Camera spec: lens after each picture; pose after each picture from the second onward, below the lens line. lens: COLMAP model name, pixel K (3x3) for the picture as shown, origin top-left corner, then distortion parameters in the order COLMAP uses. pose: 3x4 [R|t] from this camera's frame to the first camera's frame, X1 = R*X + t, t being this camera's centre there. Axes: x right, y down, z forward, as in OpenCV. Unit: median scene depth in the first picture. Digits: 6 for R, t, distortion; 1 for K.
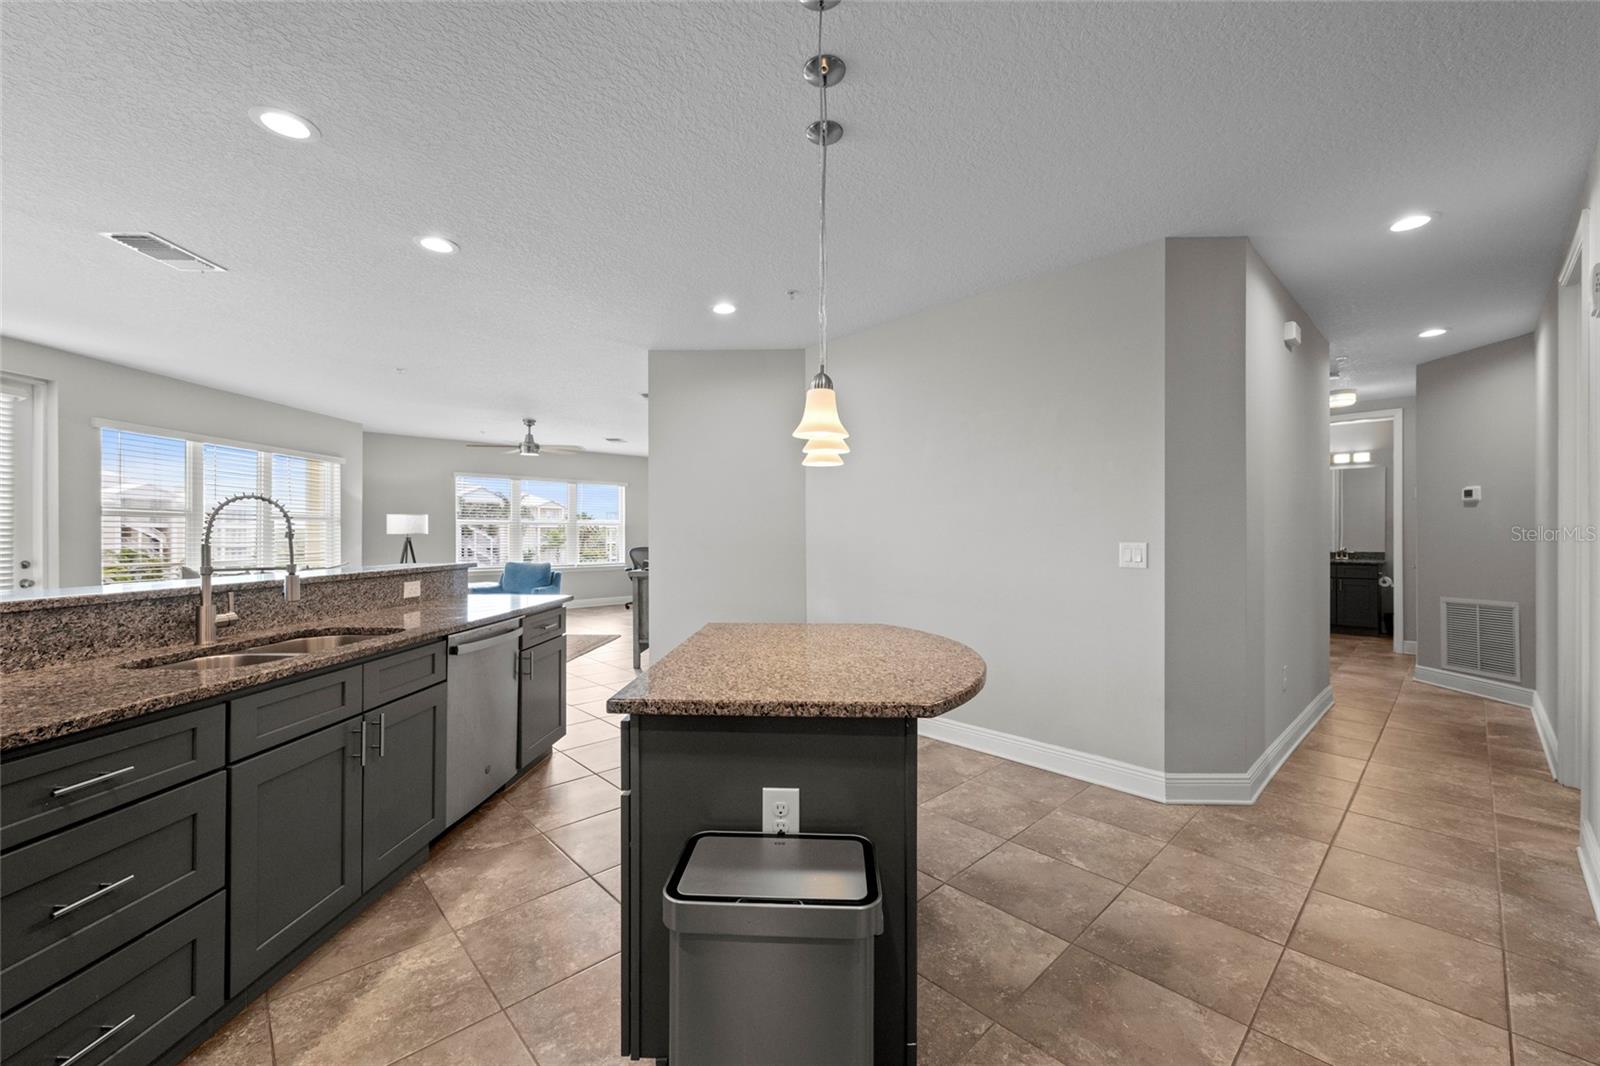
lens RADIAL K [[630.4, 0, 783.9], [0, 630.4, 533.9], [0, 0, 1]] dist [0.001178, -0.001026]
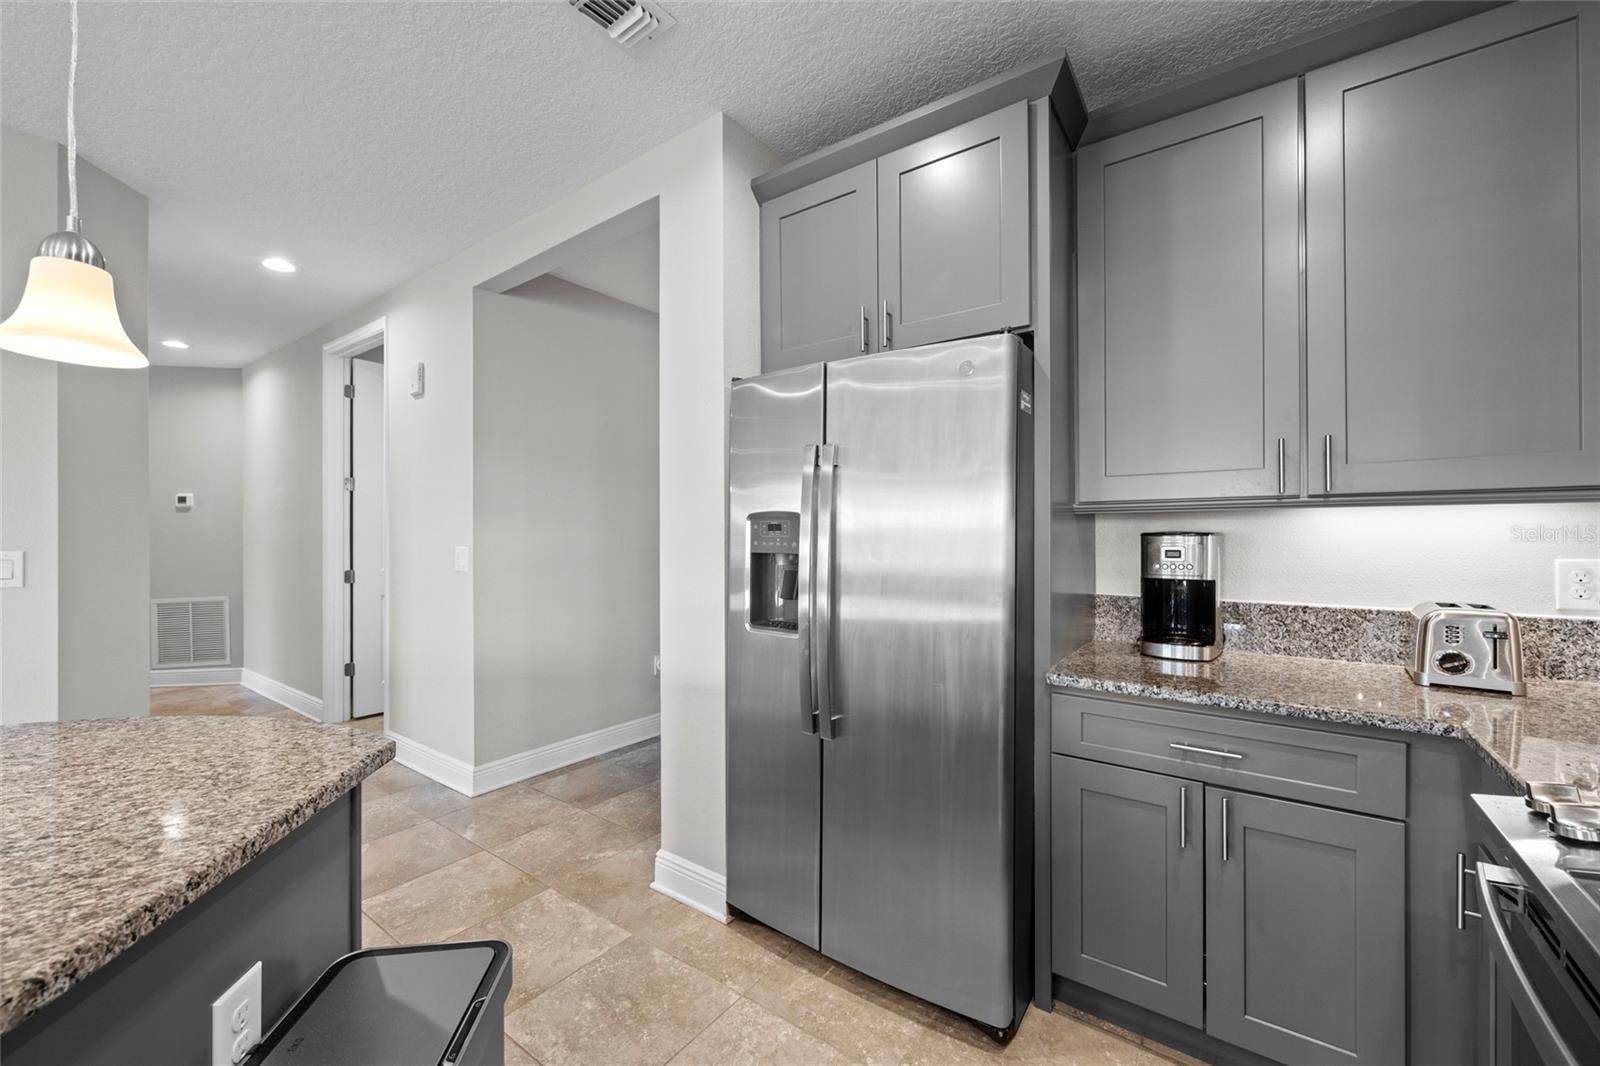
lens RADIAL K [[630.4, 0, 808.7], [0, 630.4, 536.4], [0, 0, 1]] dist [0.001178, -0.001026]
pose [[-0.180391, -0.001928, 0.983593, -0.321935], [0.004582, 0.999986, 0.002800, -0.000257], [-0.983584, 0.005012, -0.180379, 0.283507]]
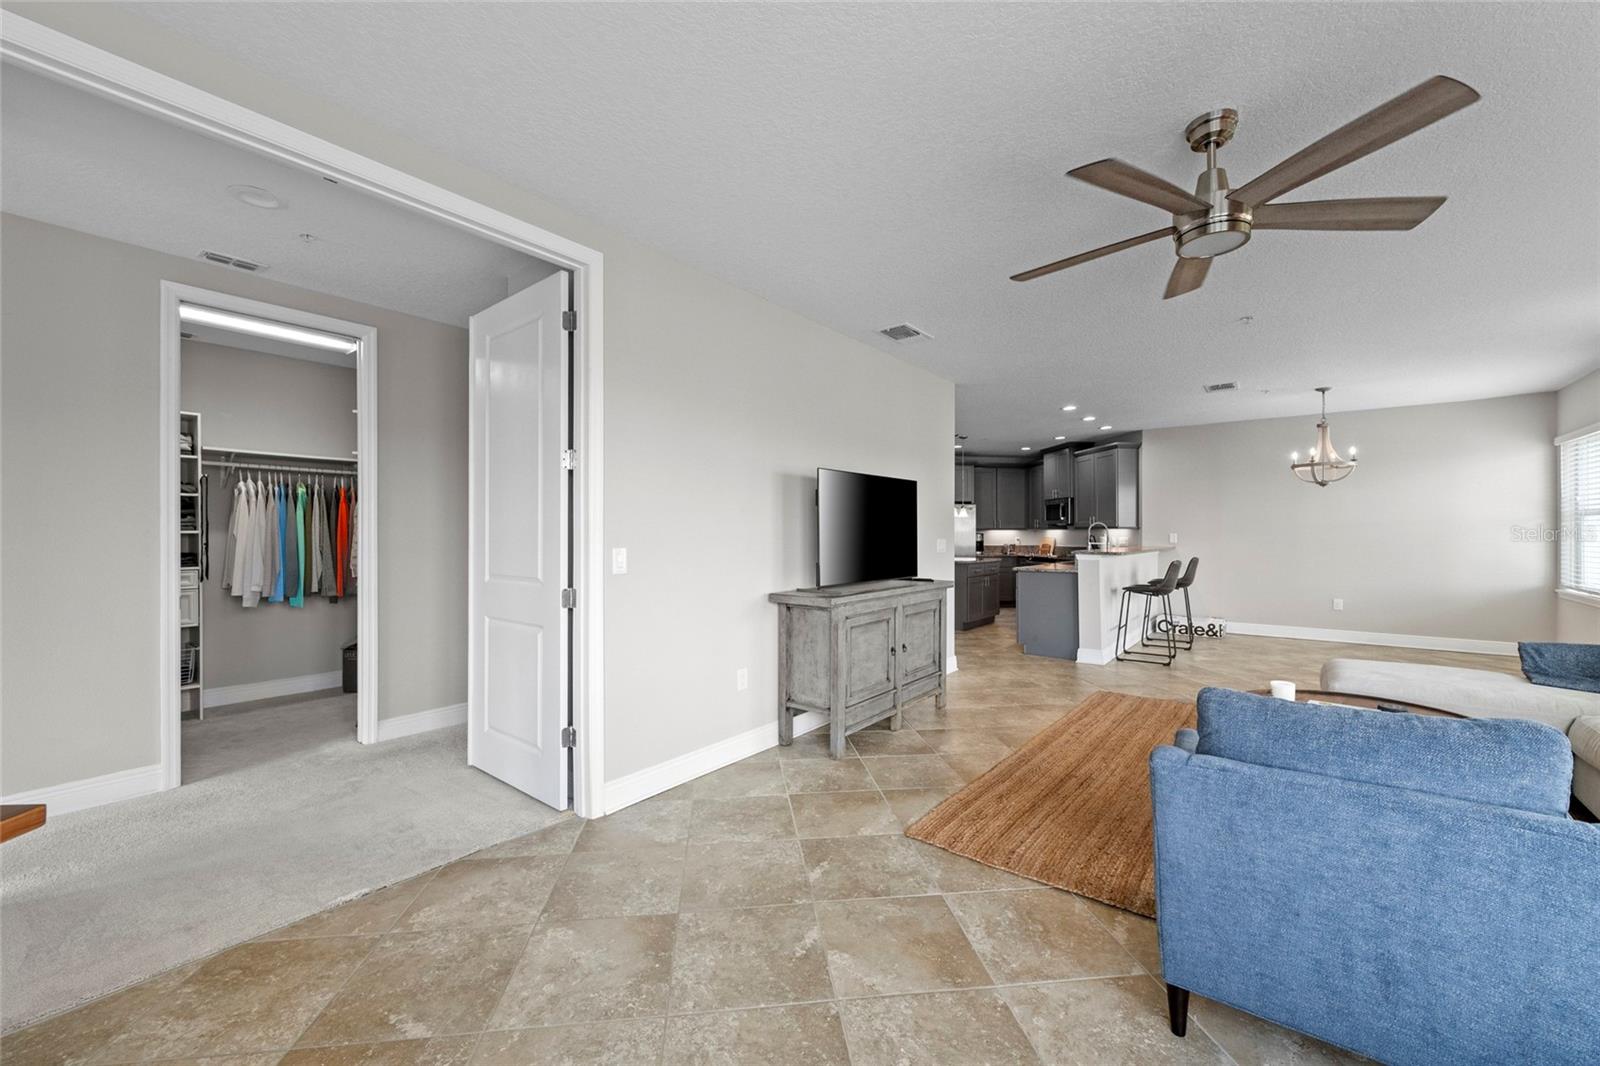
lens RADIAL K [[630.4, 0, 803.6], [0, 630.4, 536.3], [0, 0, 1]] dist [0.001178, -0.001026]
pose [[-0.808251, -0.001160, 0.588837, -1.118336], [0.000548, 0.999996, 0.002723, 0.004642], [-0.588838, 0.002524, -0.808247, 3.349456]]
